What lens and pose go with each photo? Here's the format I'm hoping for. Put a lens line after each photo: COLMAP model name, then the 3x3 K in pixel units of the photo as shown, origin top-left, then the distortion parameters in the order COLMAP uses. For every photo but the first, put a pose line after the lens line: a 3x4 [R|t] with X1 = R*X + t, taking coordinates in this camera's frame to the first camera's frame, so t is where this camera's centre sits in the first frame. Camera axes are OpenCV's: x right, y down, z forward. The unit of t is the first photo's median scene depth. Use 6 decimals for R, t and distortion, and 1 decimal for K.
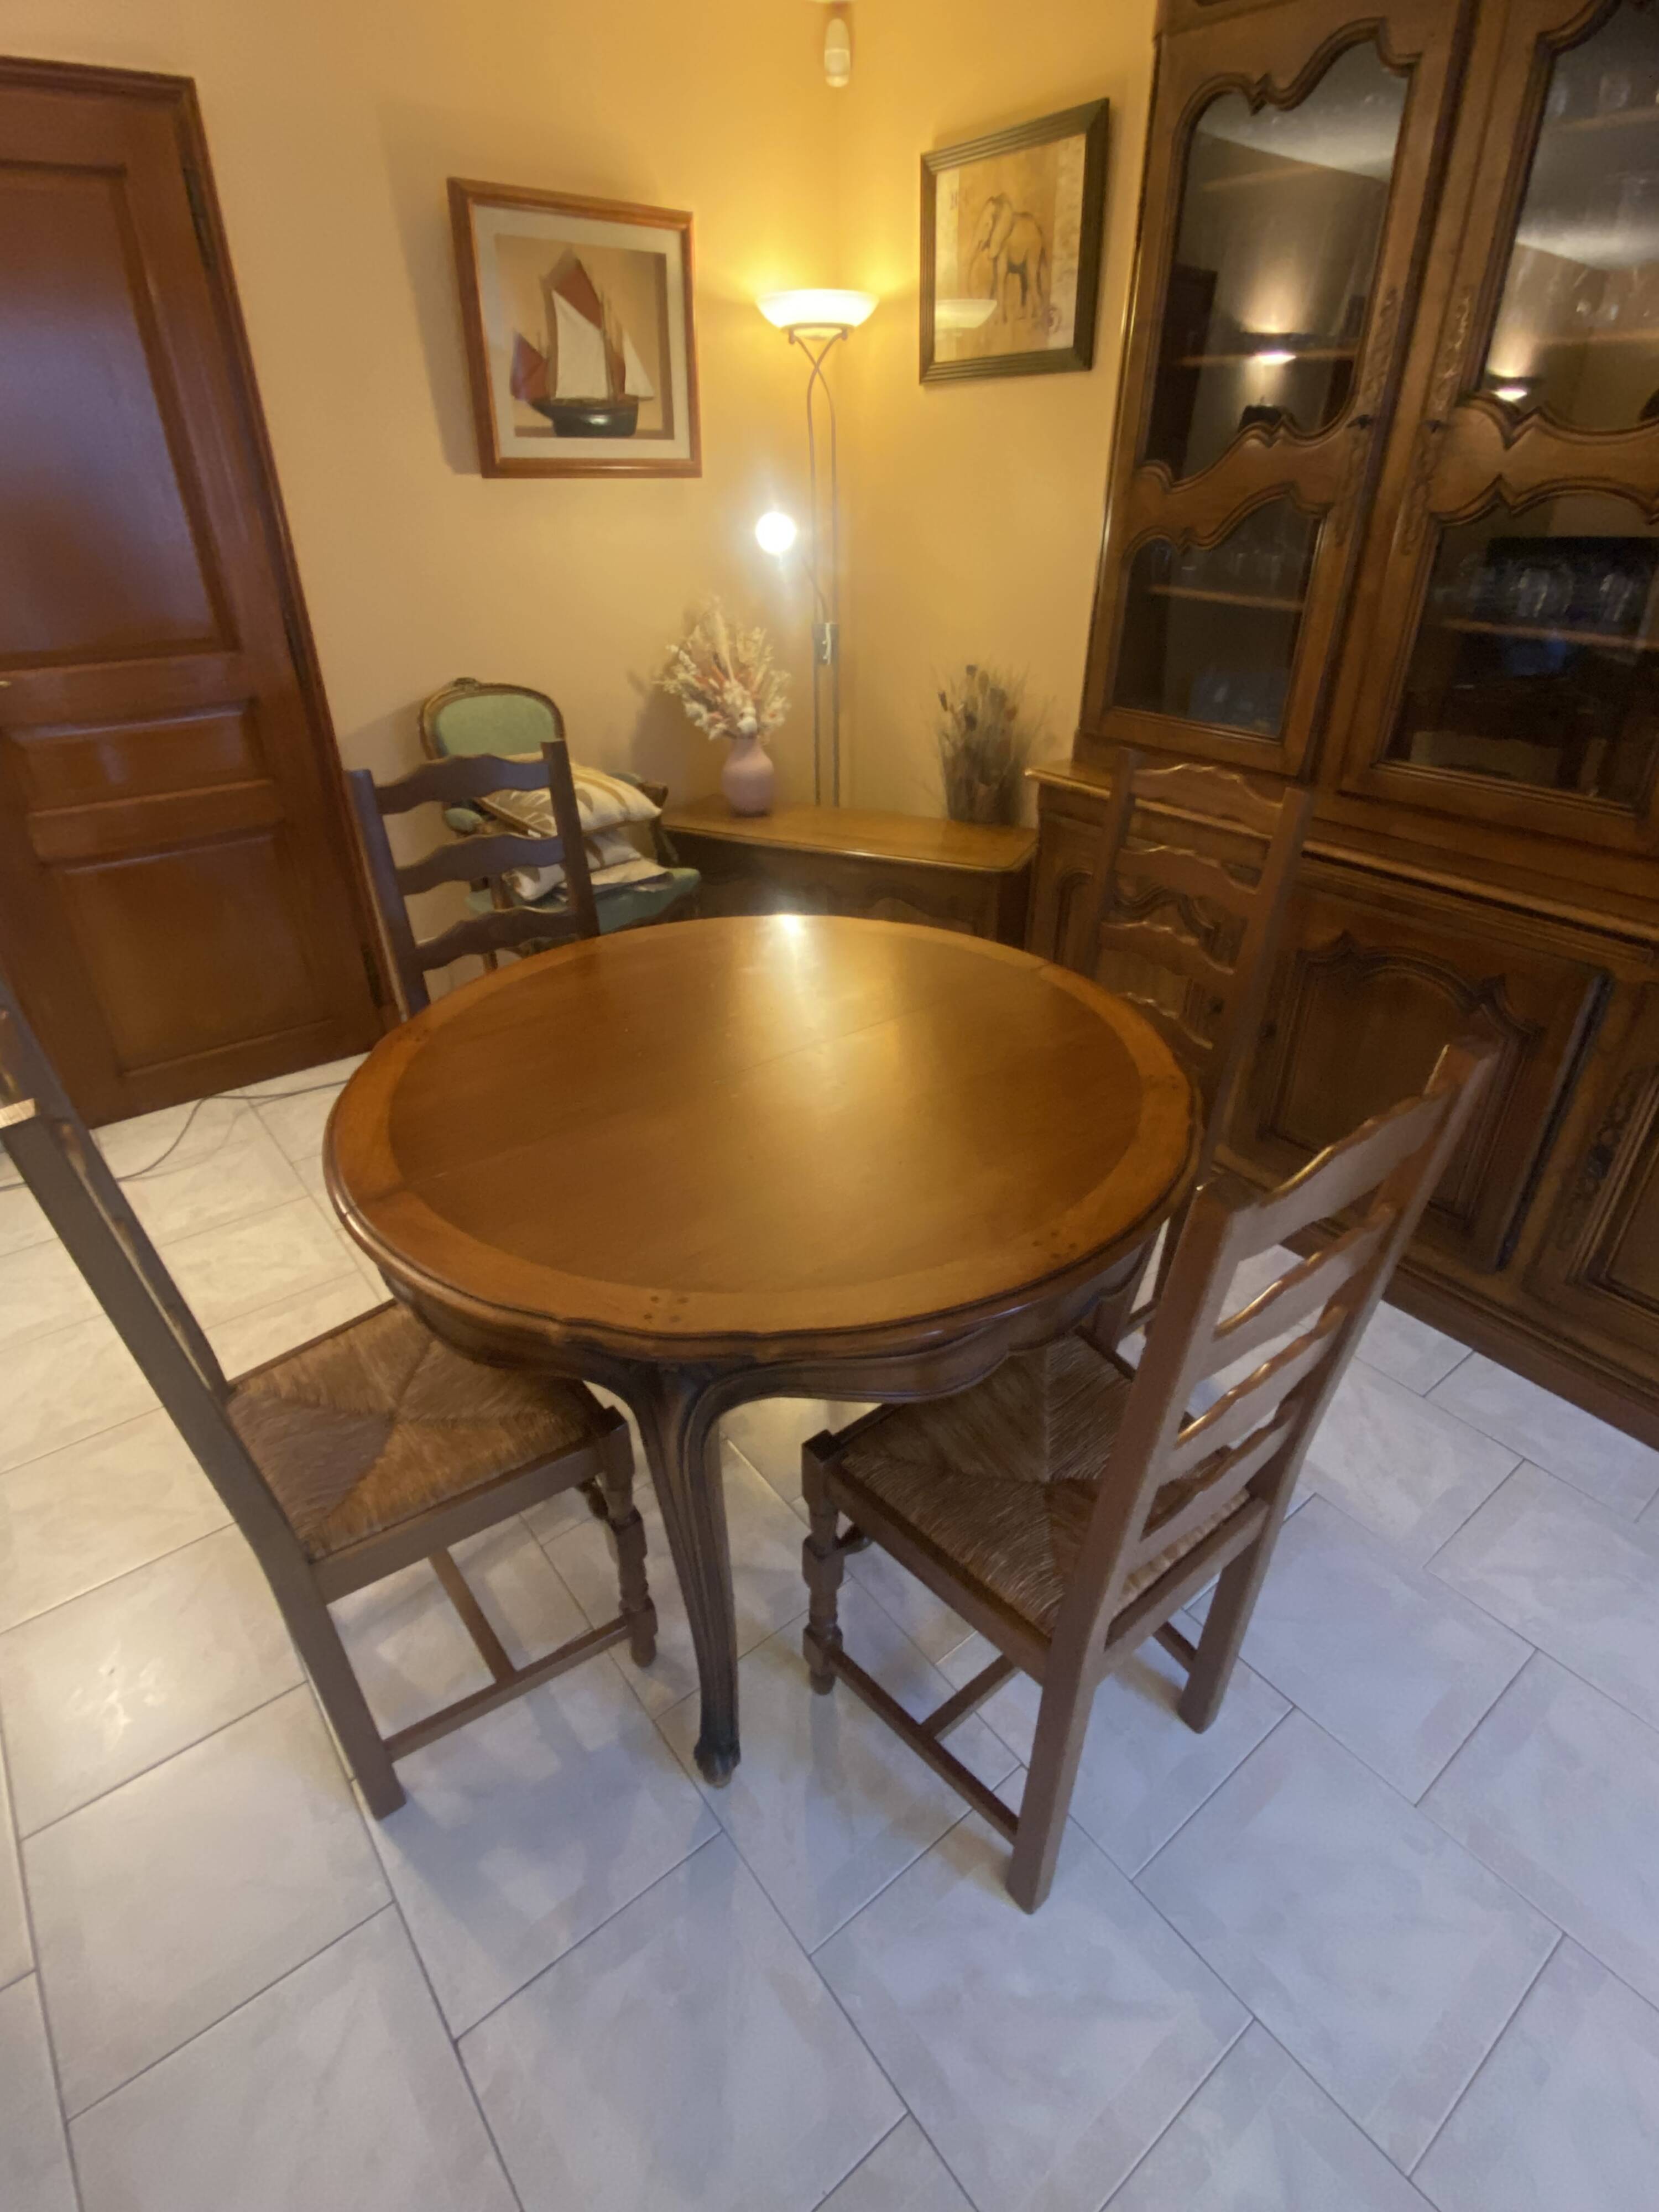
lens RADIAL K [[1104.2, 0, 844.8], [0, 1104.2, 1116.4], [0, 0, 1]] dist [0.002008, -0.012531]
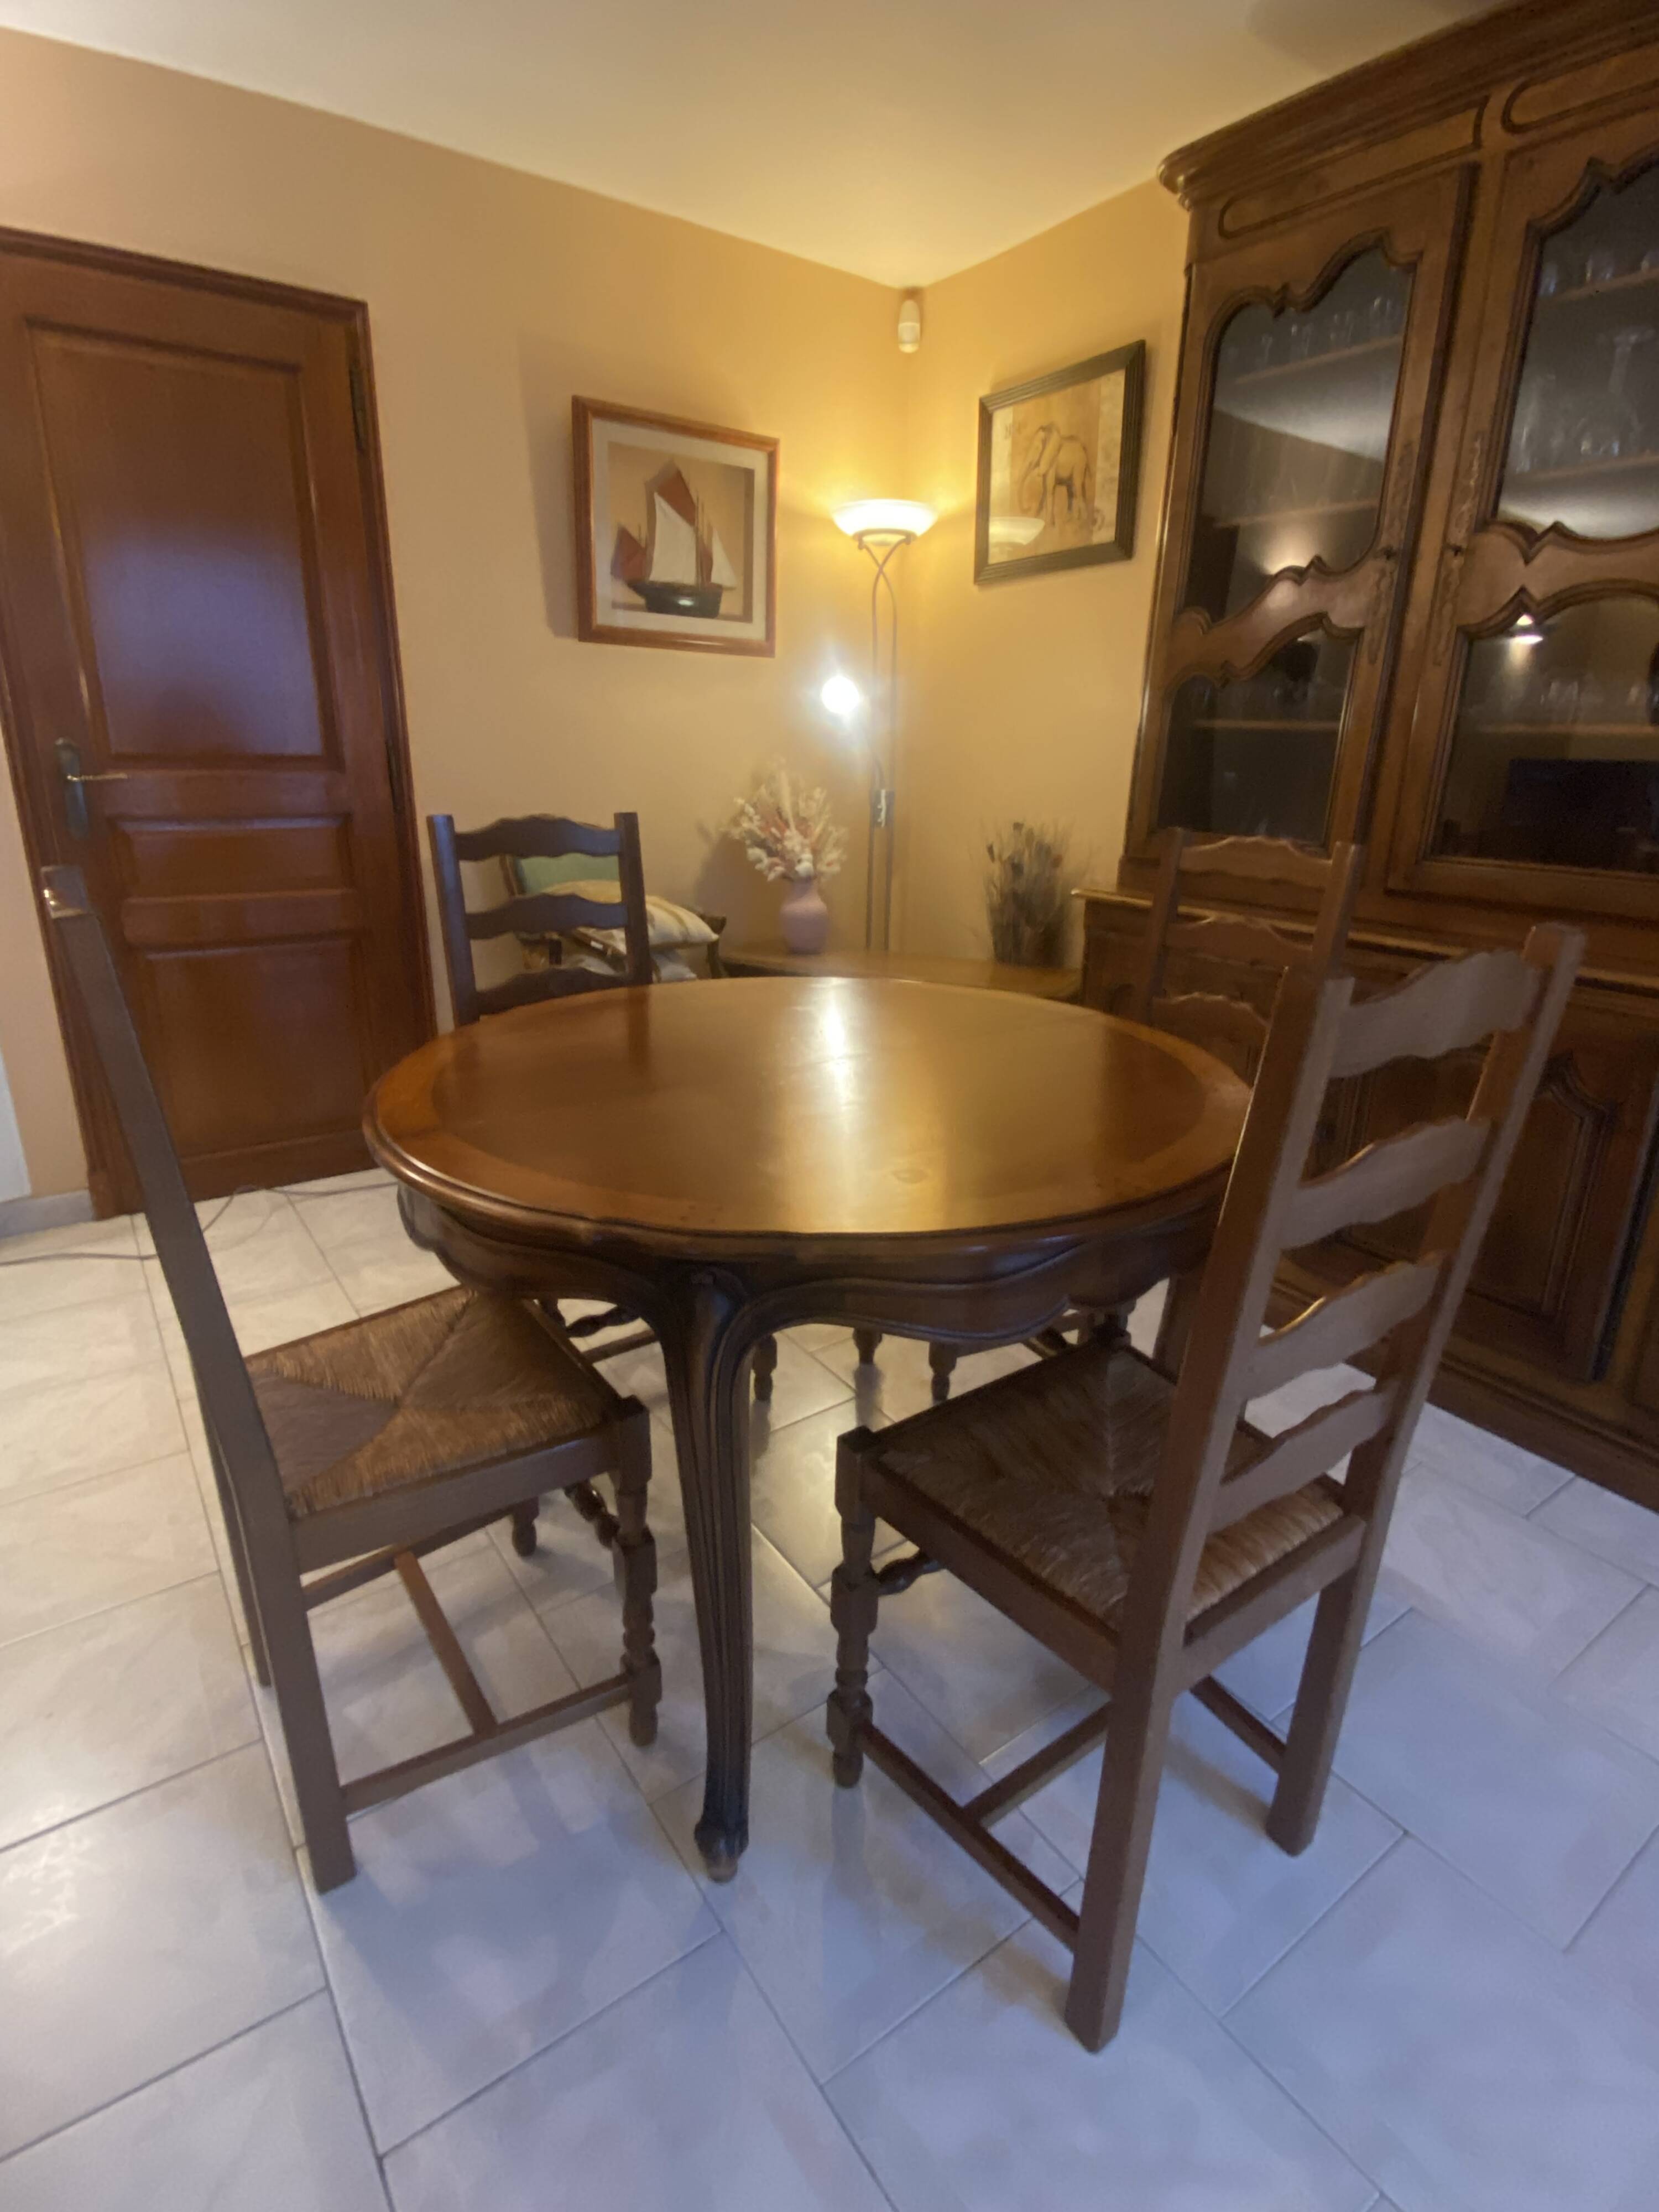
lens RADIAL K [[1104.2, 0, 842.2], [0, 1104.2, 1110.1], [0, 0, 1]] dist [0.002008, -0.012531]
pose [[0.998665, 0.033874, -0.038999, -0.004666], [-0.041431, 0.976157, -0.213074, 0.114976], [0.030852, 0.214405, 0.976257, 0.028708]]
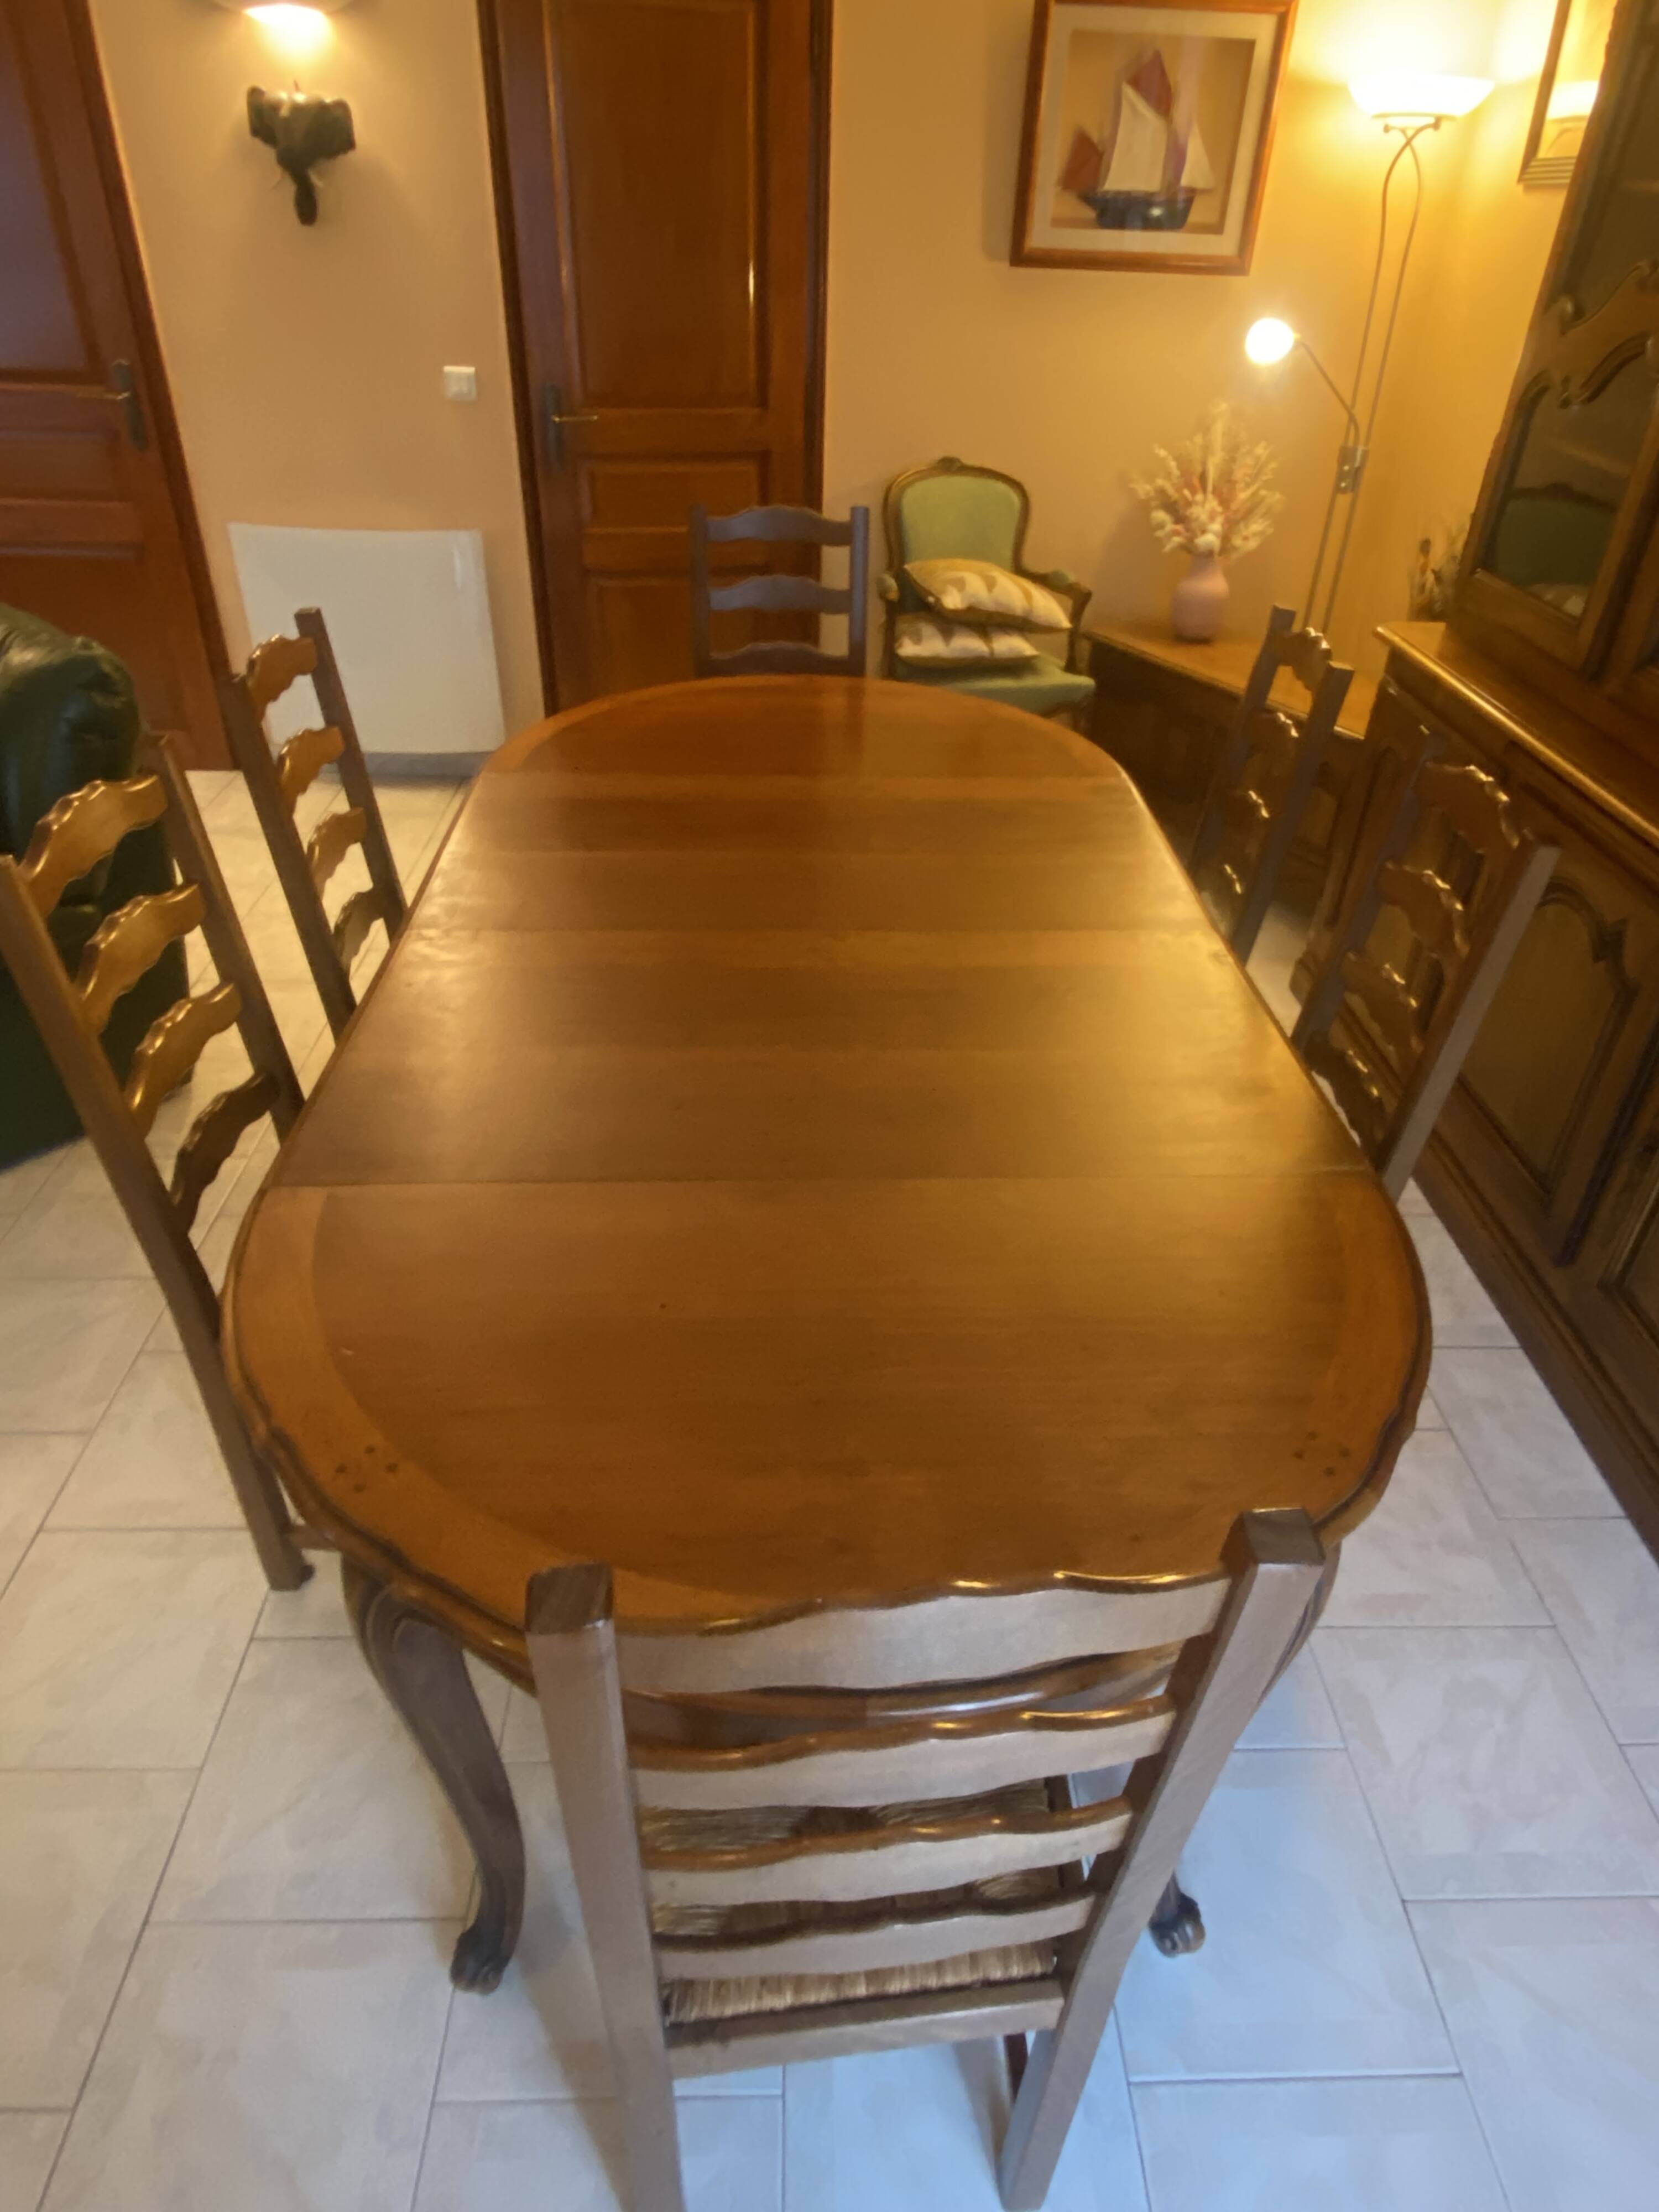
lens RADIAL K [[1328.5, 0, 840.6], [0, 1328.5, 1111.4], [0, 0, 1]] dist [-0.000067, -0.012977]
pose [[0.803483, 0.356308, -0.476927, 0.474378], [-0.325595, 0.933692, 0.149022, 0.046099], [0.498401, 0.035549, 0.866218, -0.169056]]
